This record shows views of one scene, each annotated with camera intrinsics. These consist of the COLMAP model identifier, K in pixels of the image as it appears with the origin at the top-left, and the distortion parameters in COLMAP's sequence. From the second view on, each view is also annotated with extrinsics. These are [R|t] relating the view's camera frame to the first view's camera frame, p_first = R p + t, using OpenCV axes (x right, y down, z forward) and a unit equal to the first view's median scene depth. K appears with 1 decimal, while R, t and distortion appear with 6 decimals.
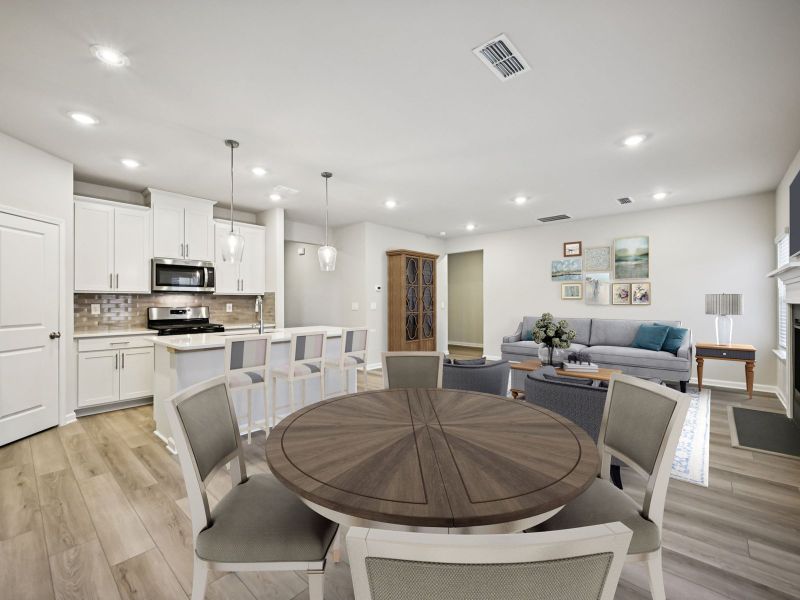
lens RADIAL K [[344.0, 0, 404.2], [0, 344.0, 298.6], [0, 0, 1]] dist [0.010875, 0.000873]
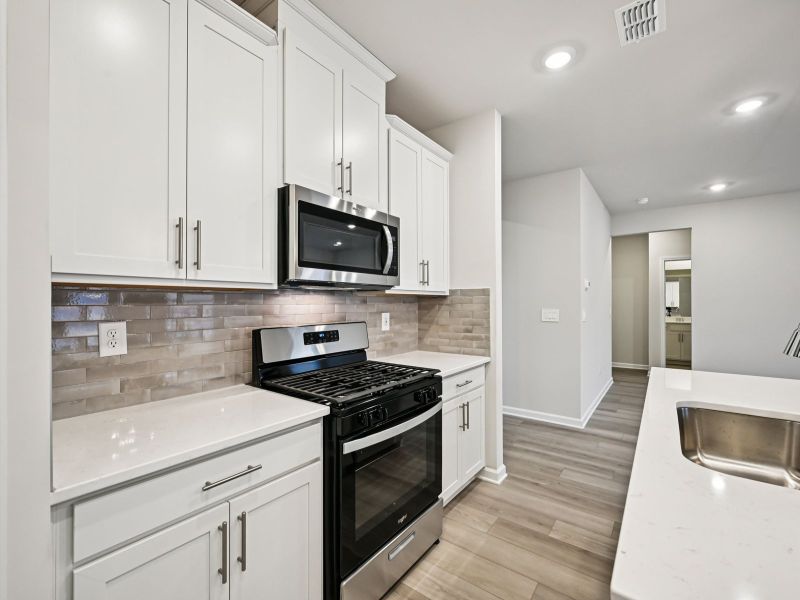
lens RADIAL K [[344.0, 0, 396.0], [0, 344.0, 302.8], [0, 0, 1]] dist [0.010875, 0.000873]
pose [[0.999051, -0.002825, 0.043463, -0.614229], [0.002627, 0.999986, 0.004614, -0.001986], [-0.043475, -0.004495, 0.999044, 0.638777]]
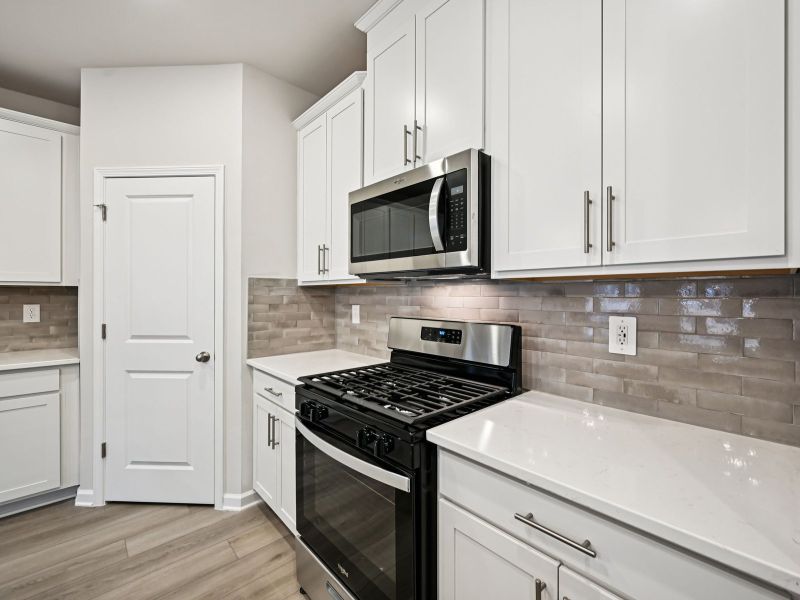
lens RADIAL K [[344.0, 0, 397.0], [0, 344.0, 296.5], [0, 0, 1]] dist [0.010875, 0.000873]
pose [[-0.112542, 0.009605, -0.993601, -0.329155], [0.010846, 0.999906, 0.008438, -0.001750], [0.993588, -0.009827, -0.112636, 1.057936]]
